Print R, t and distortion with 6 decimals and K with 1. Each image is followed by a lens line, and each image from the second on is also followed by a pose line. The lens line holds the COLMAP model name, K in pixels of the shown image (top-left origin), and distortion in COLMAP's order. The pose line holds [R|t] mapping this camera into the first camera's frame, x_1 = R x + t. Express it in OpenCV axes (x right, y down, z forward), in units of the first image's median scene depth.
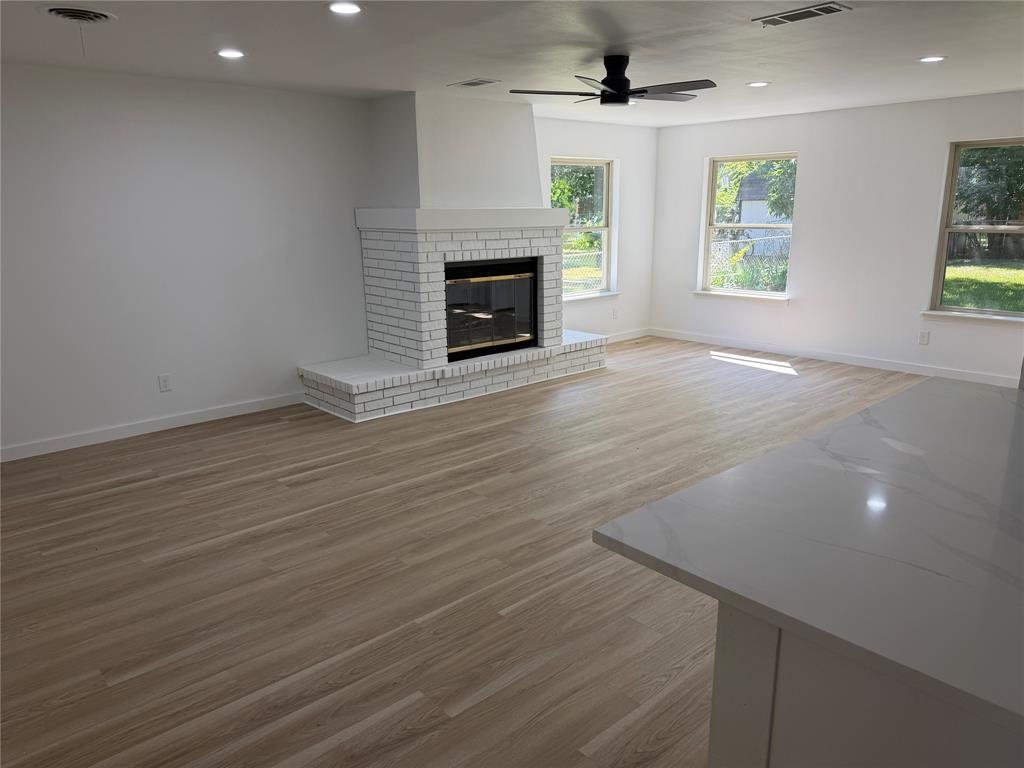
lens RADIAL K [[722.0, 0, 513.7], [0, 722.0, 393.2], [0, 0, 1]] dist [0.042730, -0.029256]
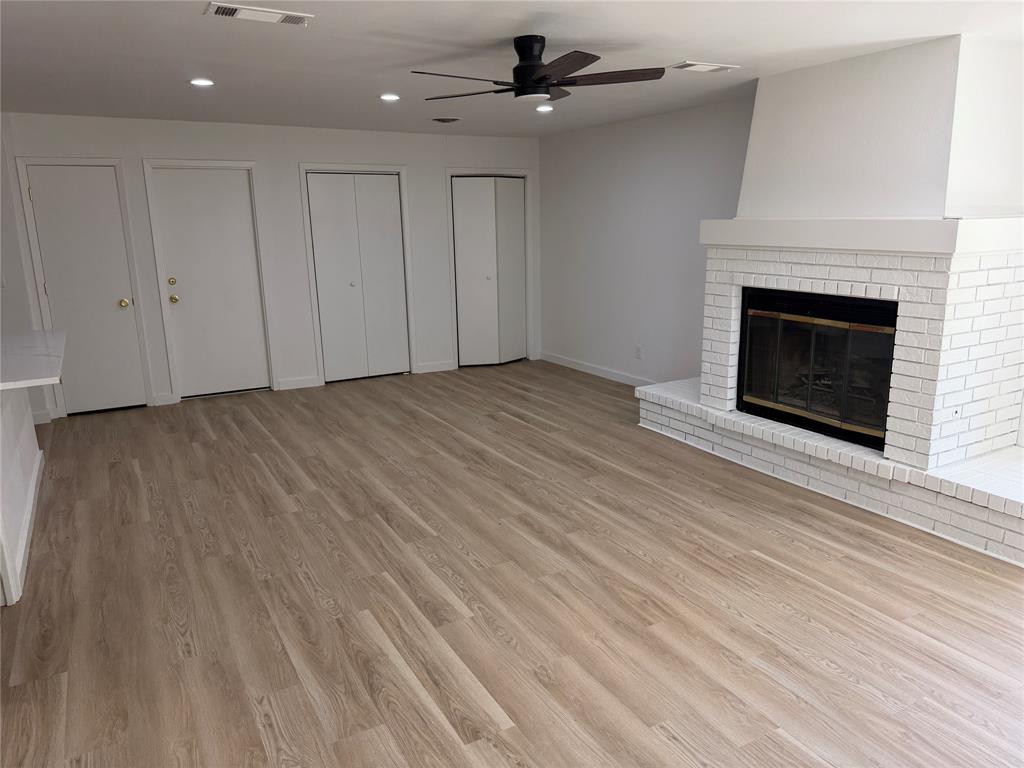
lens RADIAL K [[722.0, 0, 515.5], [0, 722.0, 388.6], [0, 0, 1]] dist [0.042730, -0.029256]
pose [[-0.213825, 0.234833, -0.948226, 0.820520], [-0.231306, 0.930901, 0.282702, -0.269825], [0.949092, 0.279779, -0.144732, 1.006435]]
